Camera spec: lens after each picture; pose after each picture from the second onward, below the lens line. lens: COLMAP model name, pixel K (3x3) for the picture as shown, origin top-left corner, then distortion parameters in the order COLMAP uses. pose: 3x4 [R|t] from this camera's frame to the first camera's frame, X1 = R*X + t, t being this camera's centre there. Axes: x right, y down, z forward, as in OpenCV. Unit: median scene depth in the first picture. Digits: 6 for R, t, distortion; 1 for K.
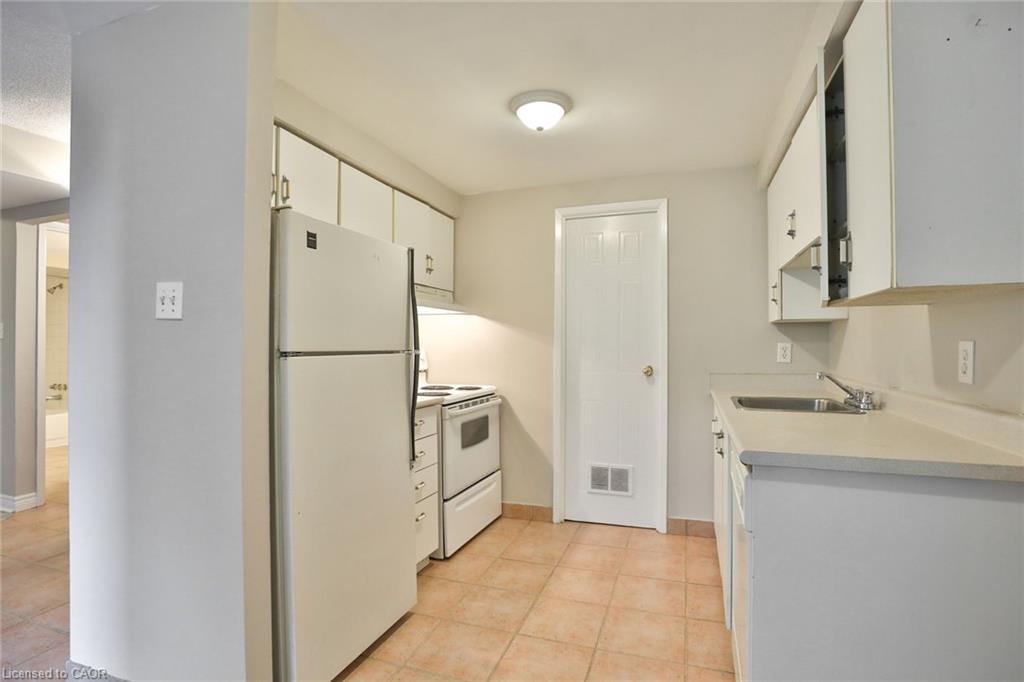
lens RADIAL K [[491.2, 0, 510.4], [0, 491.2, 341.1], [0, 0, 1]] dist [-0.002970, 0.000140]
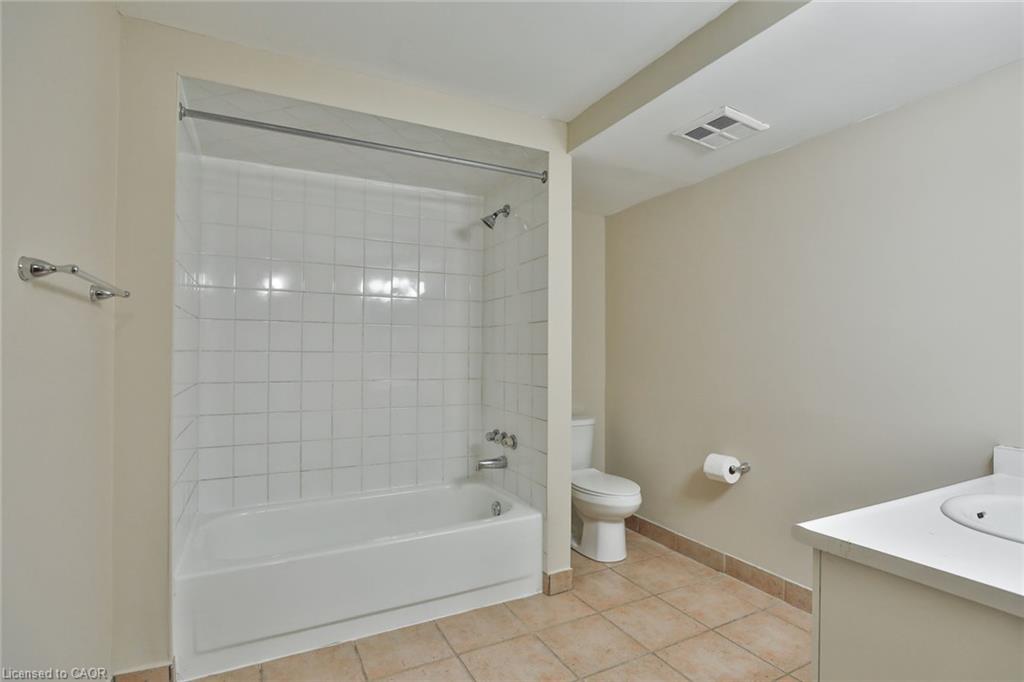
lens RADIAL K [[491.2, 0, 510.4], [0, 491.2, 344.8], [0, 0, 1]] dist [-0.002970, 0.000140]
pose [[0.749417, 0.001914, -0.662095, -0.623756], [-0.000925, 0.999998, 0.001843, 0.008367], [0.662097, -0.000769, 0.749417, 0.673446]]
